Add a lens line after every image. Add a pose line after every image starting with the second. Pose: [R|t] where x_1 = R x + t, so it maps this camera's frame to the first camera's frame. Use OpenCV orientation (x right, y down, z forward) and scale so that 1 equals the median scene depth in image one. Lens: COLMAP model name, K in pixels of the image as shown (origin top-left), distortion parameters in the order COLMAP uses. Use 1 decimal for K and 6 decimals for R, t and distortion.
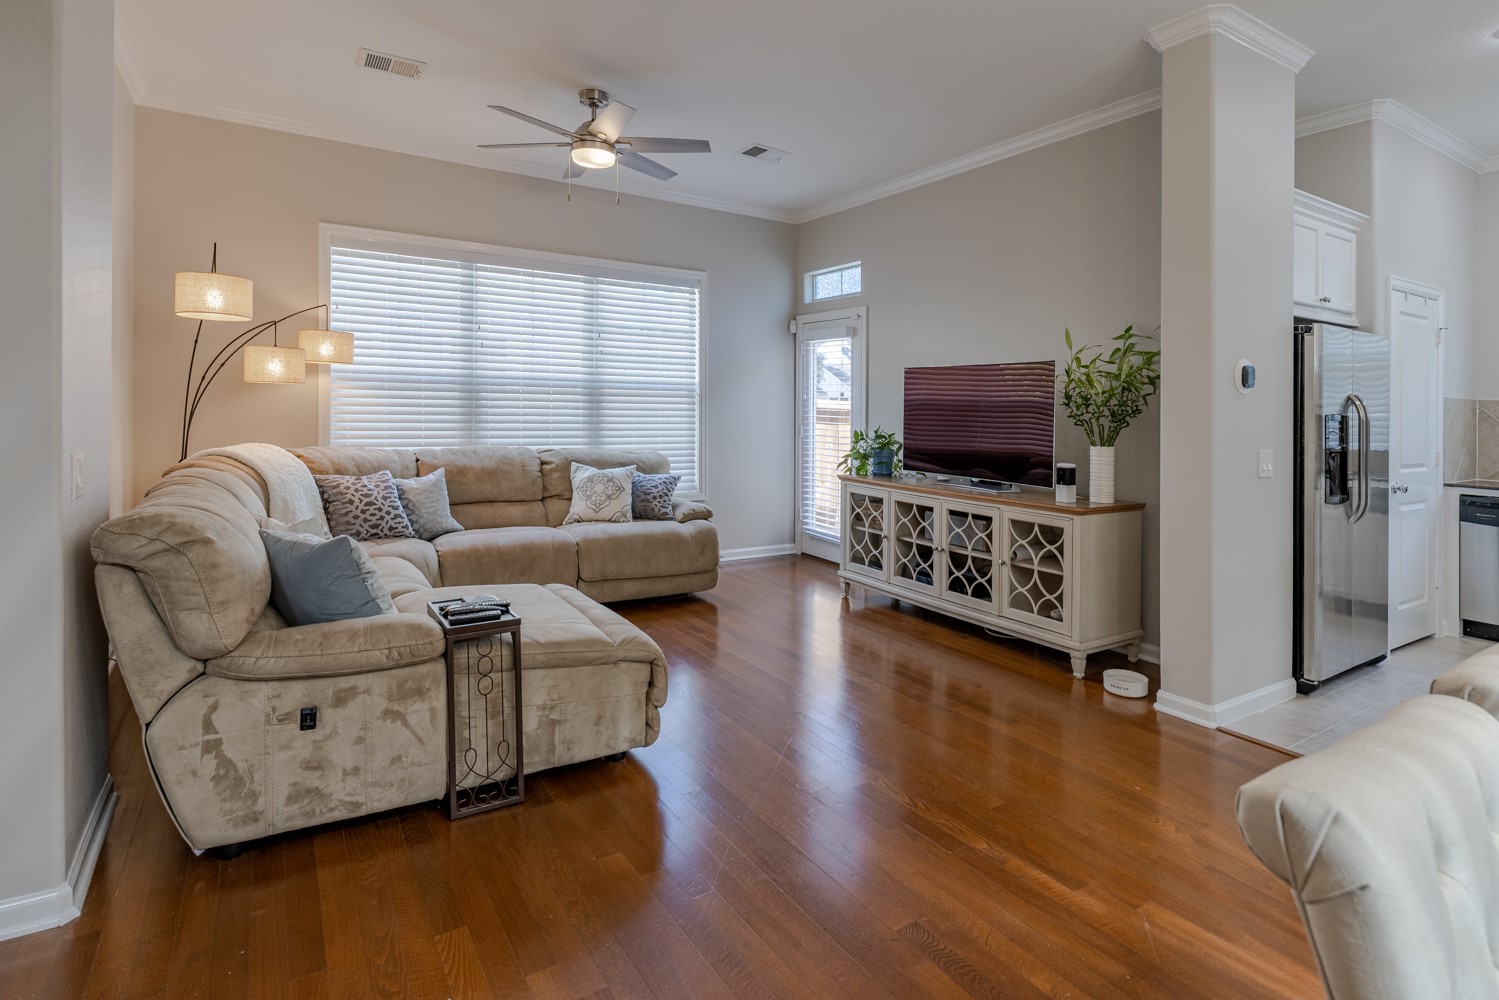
lens RADIAL K [[744.4, 0, 747.6], [0, 744.4, 439.7], [0, 0, 1]] dist [-0.000353, 0.000051]
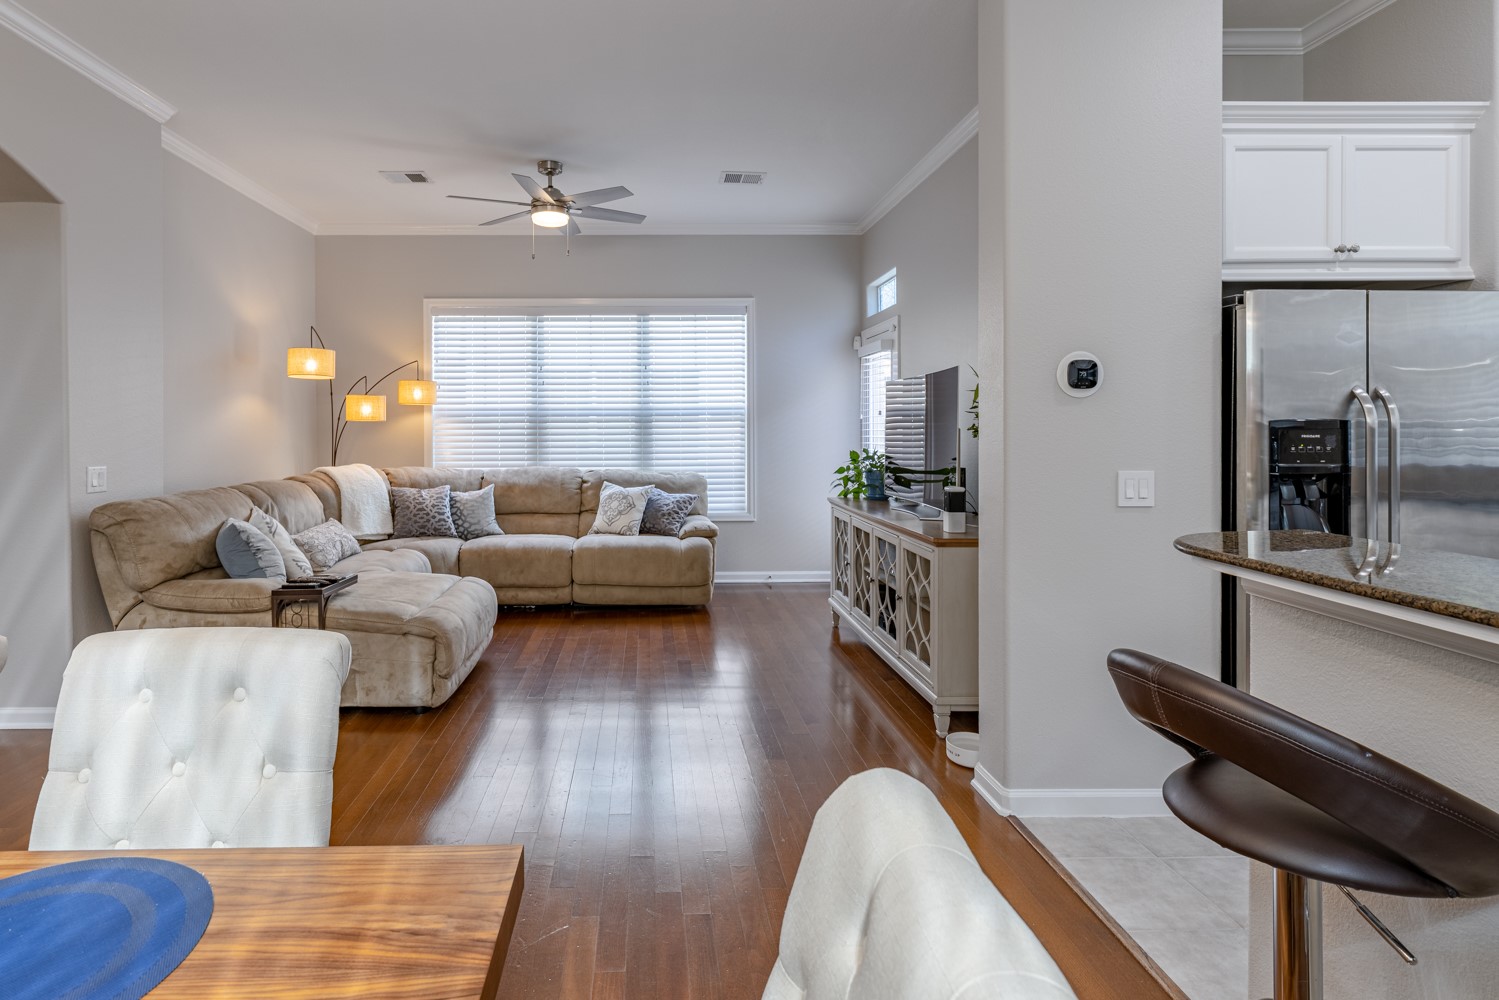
lens RADIAL K [[737.9, 0, 652.6], [0, 737.9, 470.9], [0, 0, 1]] dist [0.001225, 0.000692]
pose [[0.855268, 0.004281, -0.518168, 0.449485], [-0.000069, 0.999967, 0.008148, 0.005452], [0.518185, -0.006933, 0.855240, 0.077607]]
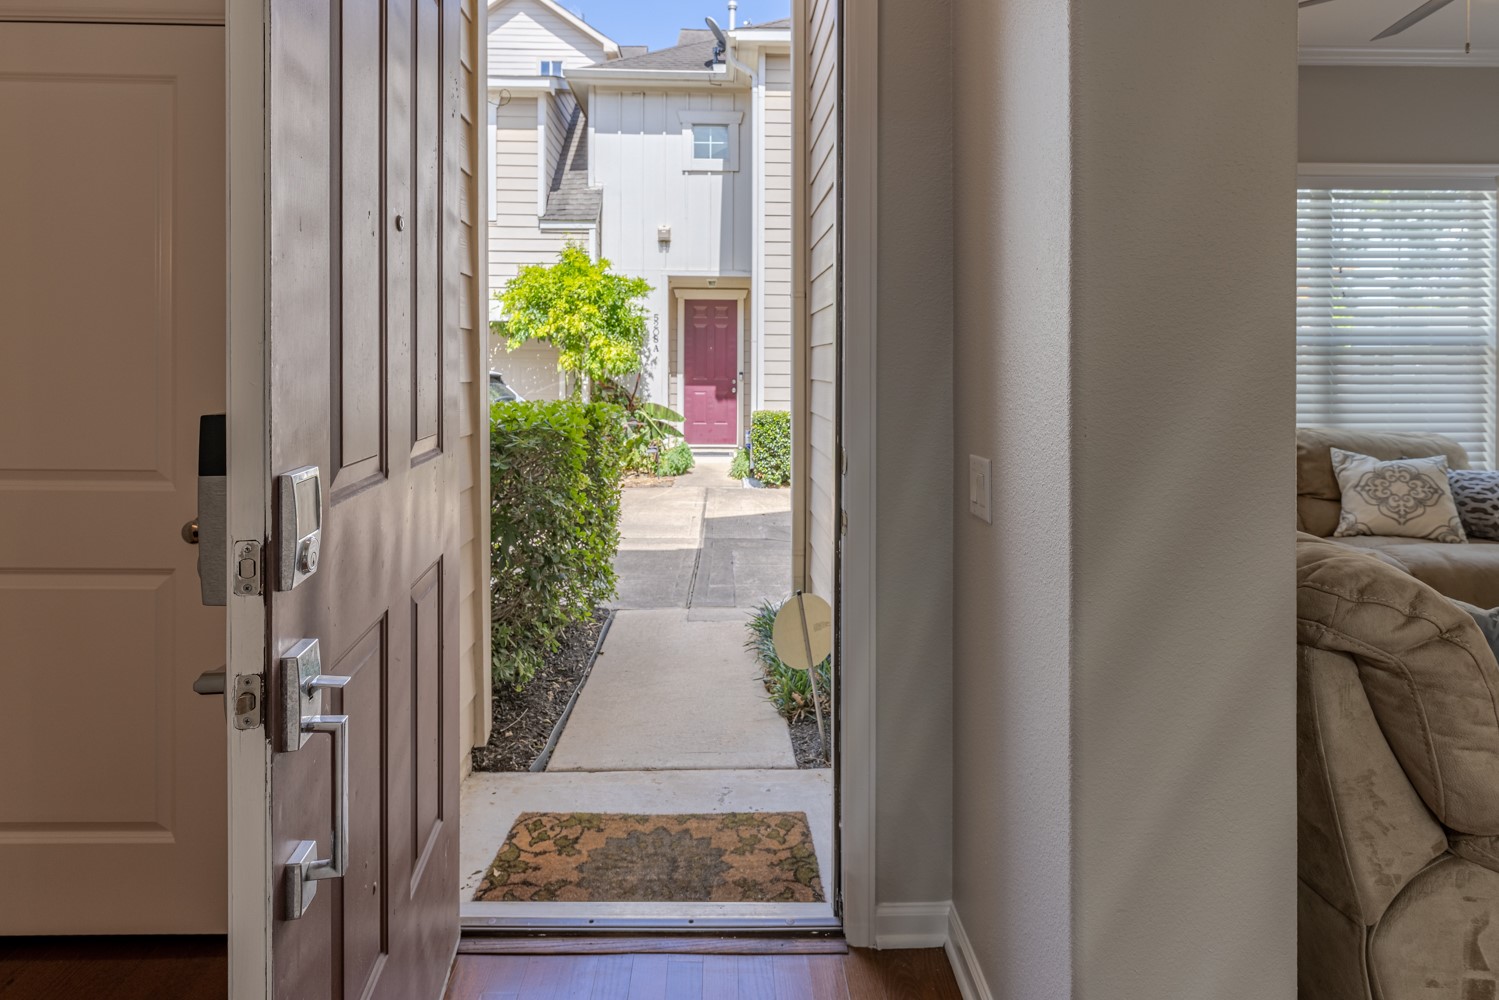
lens RADIAL K [[753.4, 0, 748.3], [0, 753.4, 413.7], [0, 0, 1]] dist [0.000484, 0.000189]
pose [[0.854857, 0.011940, -0.518726, -0.369677], [-0.006039, 0.999896, 0.013063, -0.009979], [0.518828, -0.008034, 0.854841, 0.097889]]
